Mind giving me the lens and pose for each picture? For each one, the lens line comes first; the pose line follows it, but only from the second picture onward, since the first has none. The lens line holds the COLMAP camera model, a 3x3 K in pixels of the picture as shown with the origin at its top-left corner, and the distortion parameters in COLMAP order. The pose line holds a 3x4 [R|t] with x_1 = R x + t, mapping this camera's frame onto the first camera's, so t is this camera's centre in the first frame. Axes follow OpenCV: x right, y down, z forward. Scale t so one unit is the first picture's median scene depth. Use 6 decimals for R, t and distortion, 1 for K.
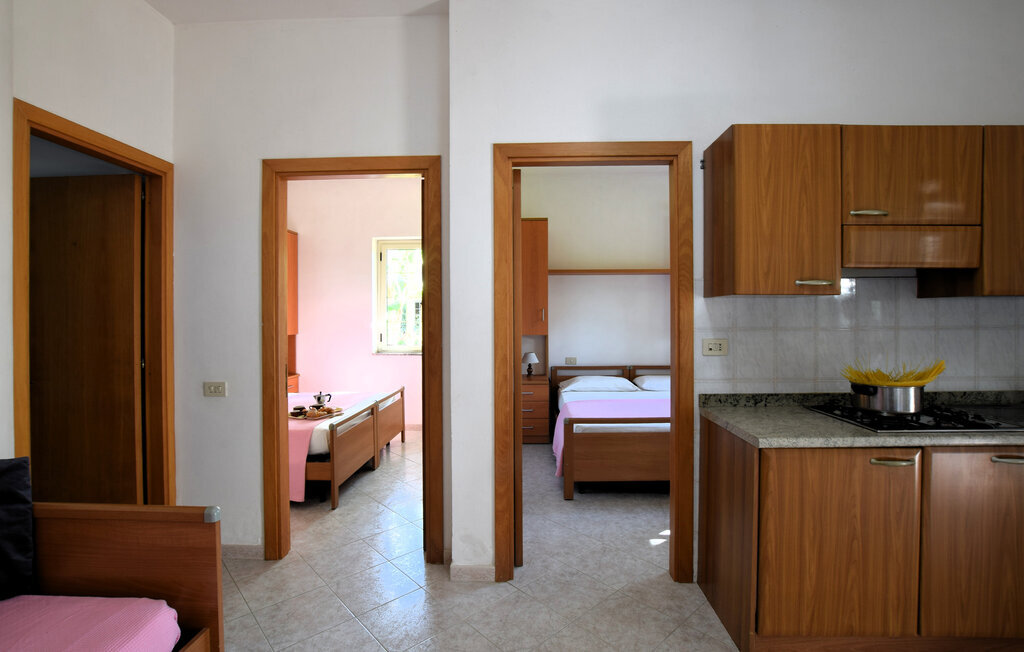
lens RADIAL K [[469.4, 0, 514.0], [0, 469.4, 319.2], [0, 0, 1]] dist [-0.020755, 0.000220]
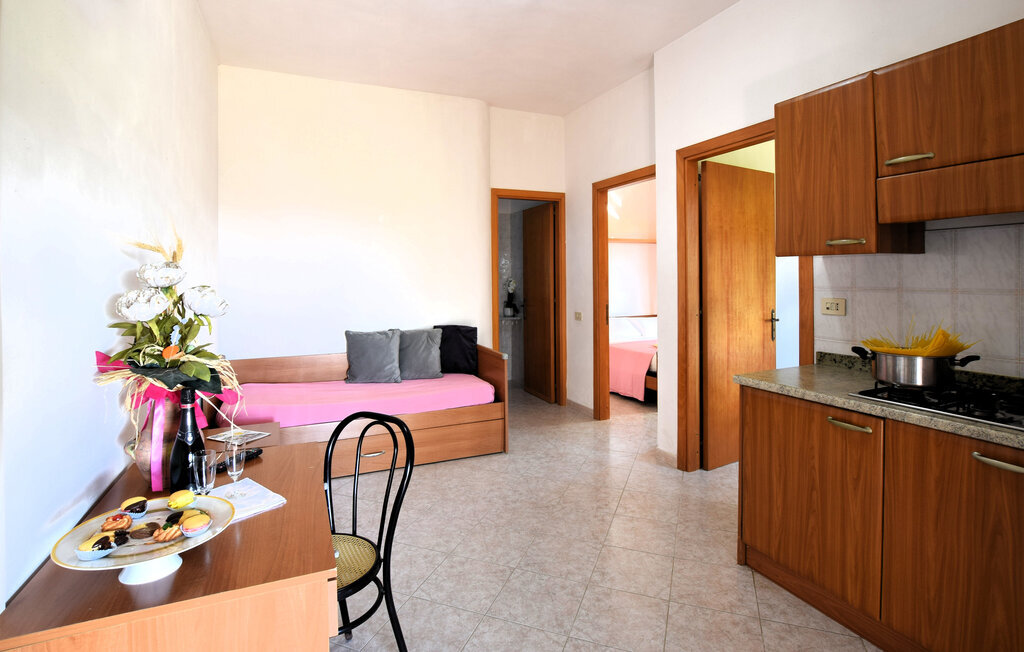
lens RADIAL K [[495.1, 0, 511.1], [0, 495.1, 281.7], [0, 0, 1]] dist [-0.028641, -0.000545]
pose [[0.438673, 0.011561, -0.898573, 1.071215], [0.001110, 0.999910, 0.013407, -0.007872], [0.898646, -0.006879, 0.438620, -0.073644]]
